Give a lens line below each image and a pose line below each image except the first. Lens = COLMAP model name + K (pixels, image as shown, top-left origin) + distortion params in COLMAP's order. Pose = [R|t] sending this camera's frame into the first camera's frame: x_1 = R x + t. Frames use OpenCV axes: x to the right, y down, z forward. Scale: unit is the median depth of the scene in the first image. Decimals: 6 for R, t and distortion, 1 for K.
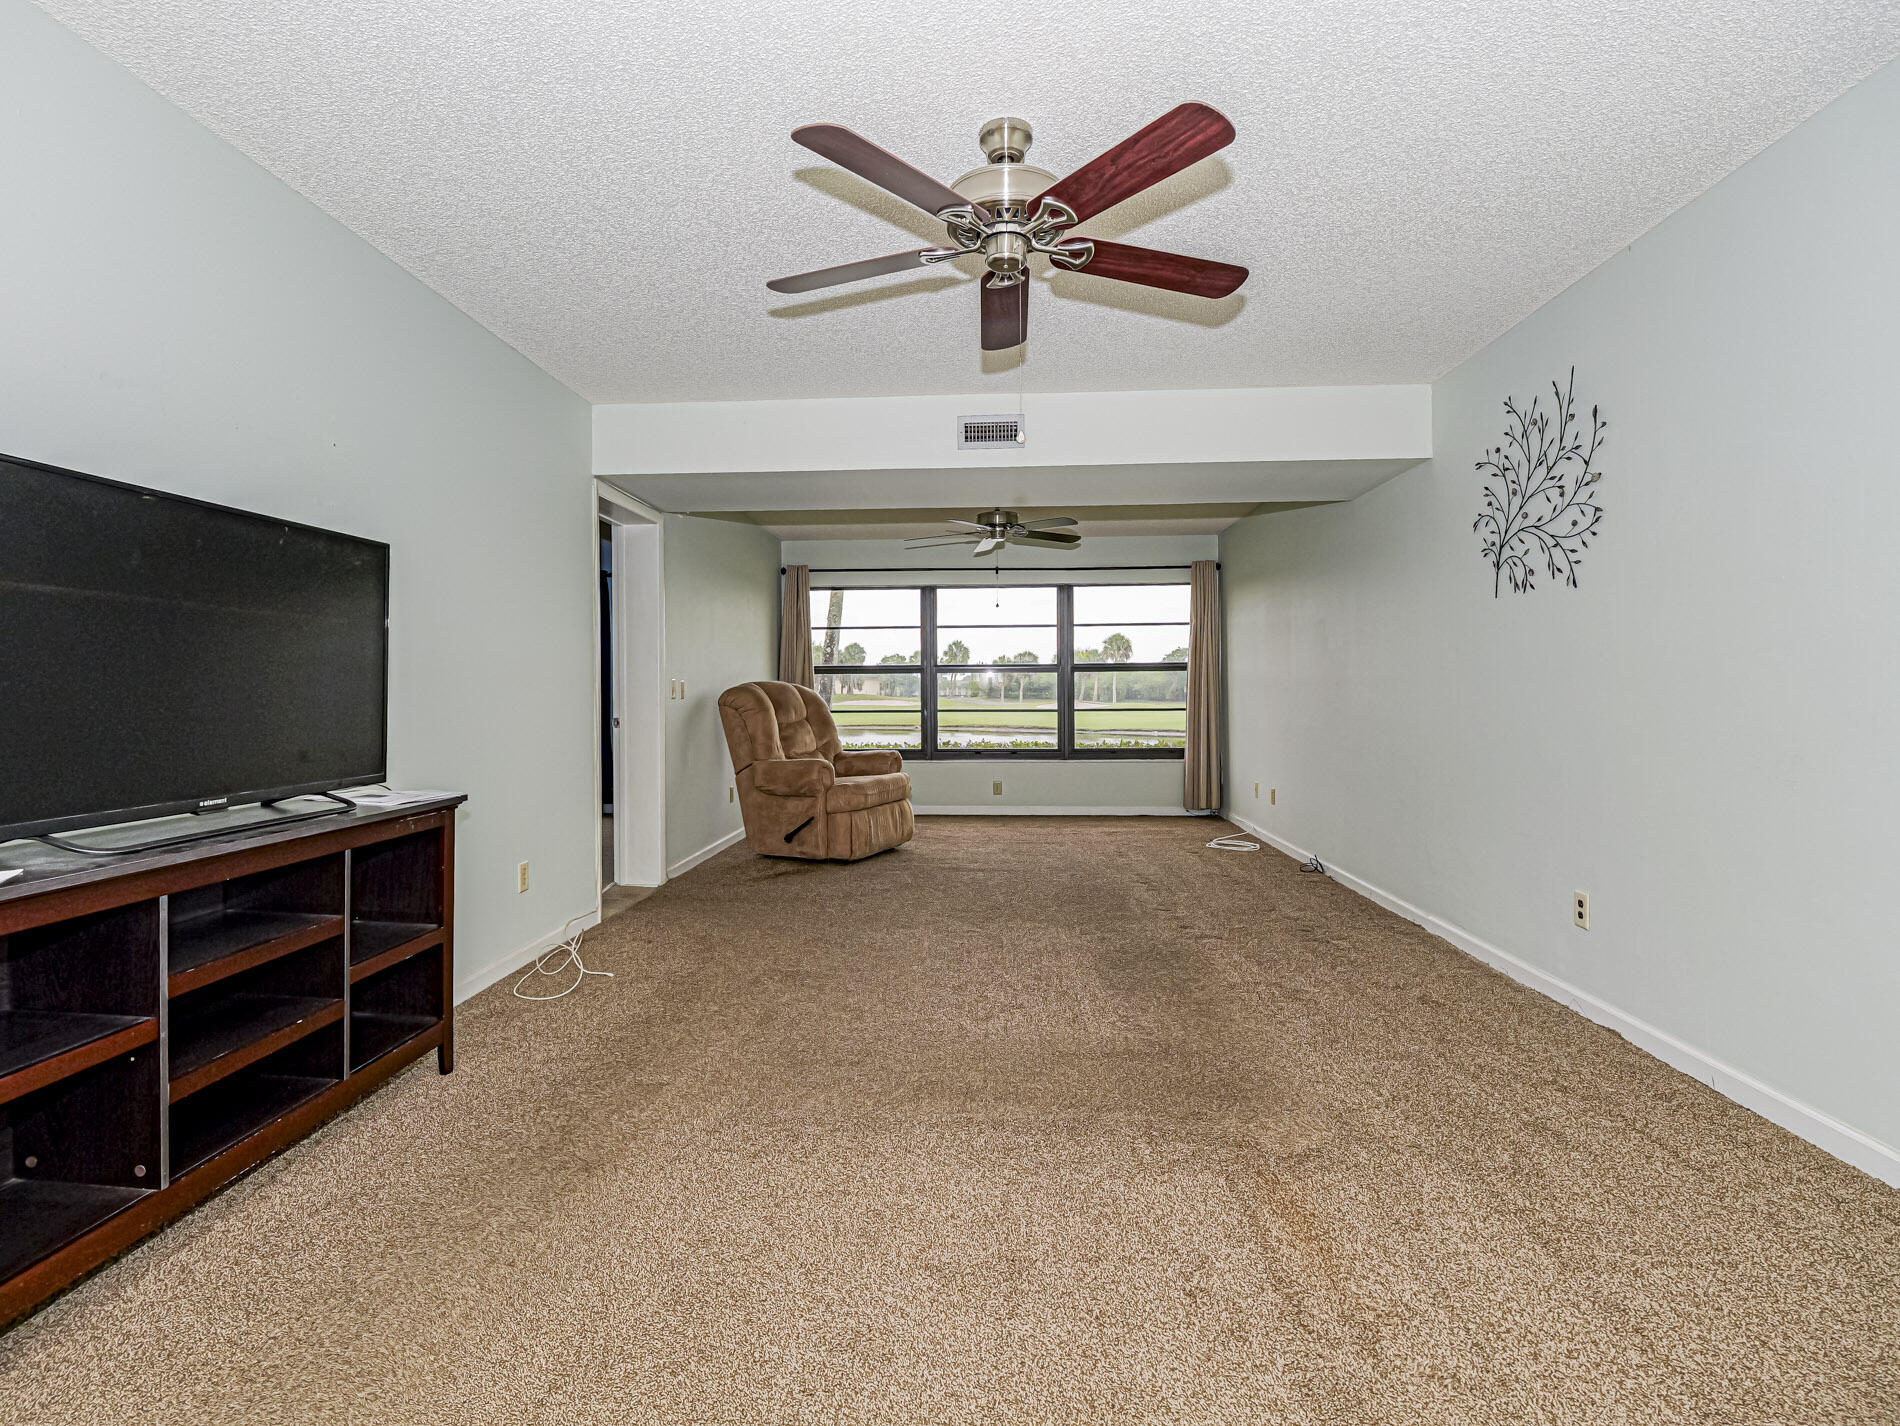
lens RADIAL K [[908.2, 0, 951.1], [0, 908.2, 694.7], [0, 0, 1]] dist [-0.002978, -0.000447]
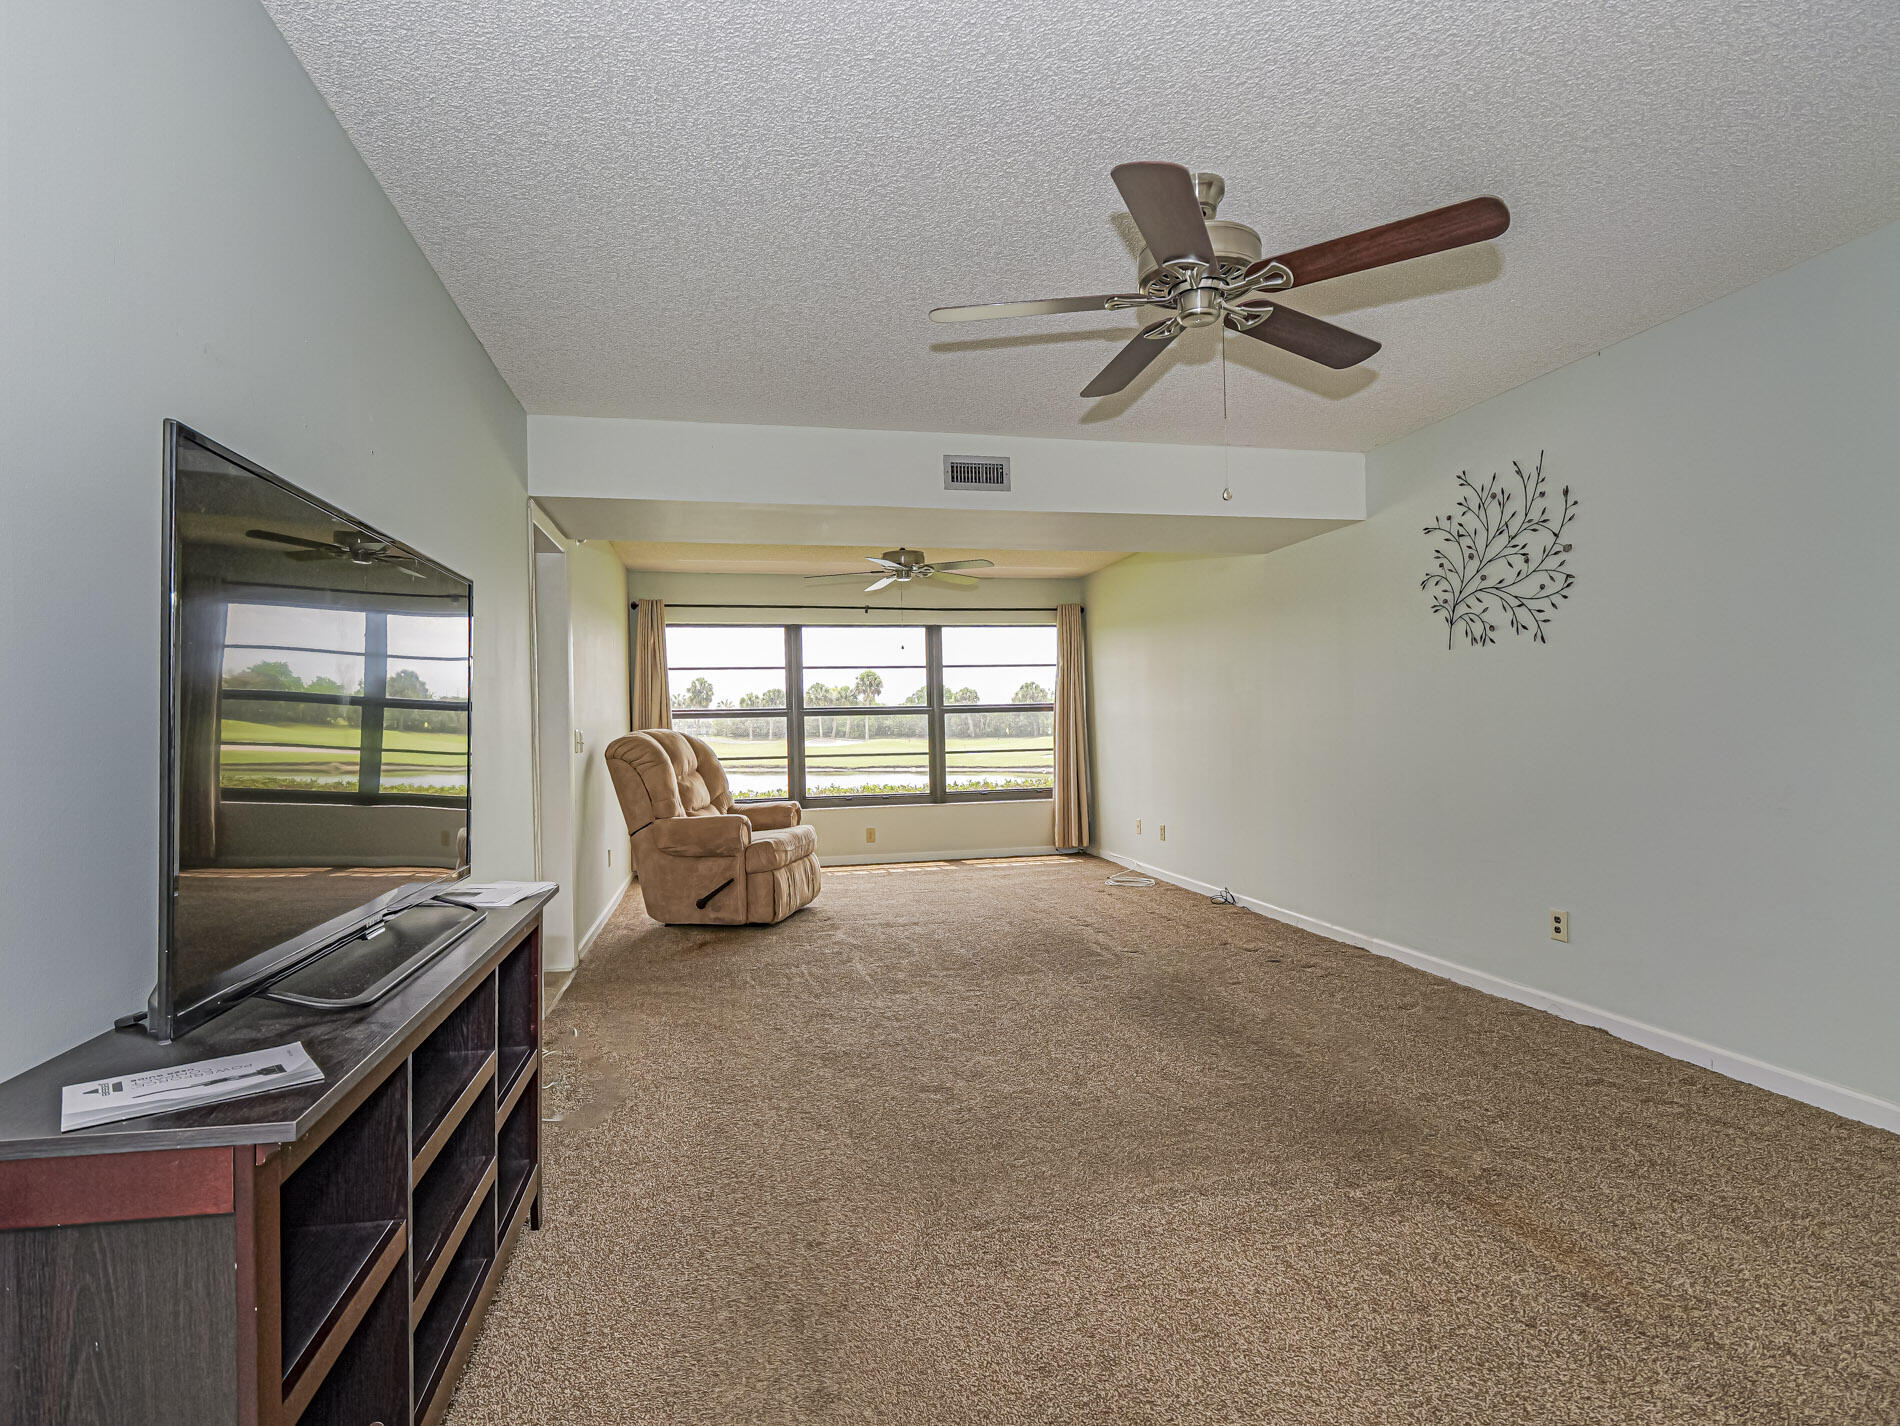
lens RADIAL K [[931.3, 0, 938.2], [0, 931.3, 721.5], [0, 0, 1]] dist [-0.004024, -0.000946]
pose [[0.963862, -0.013685, 0.266050, -0.324919], [0.016391, 0.999834, -0.007953, -0.020331], [-0.265897, 0.012027, 0.963926, 0.067116]]
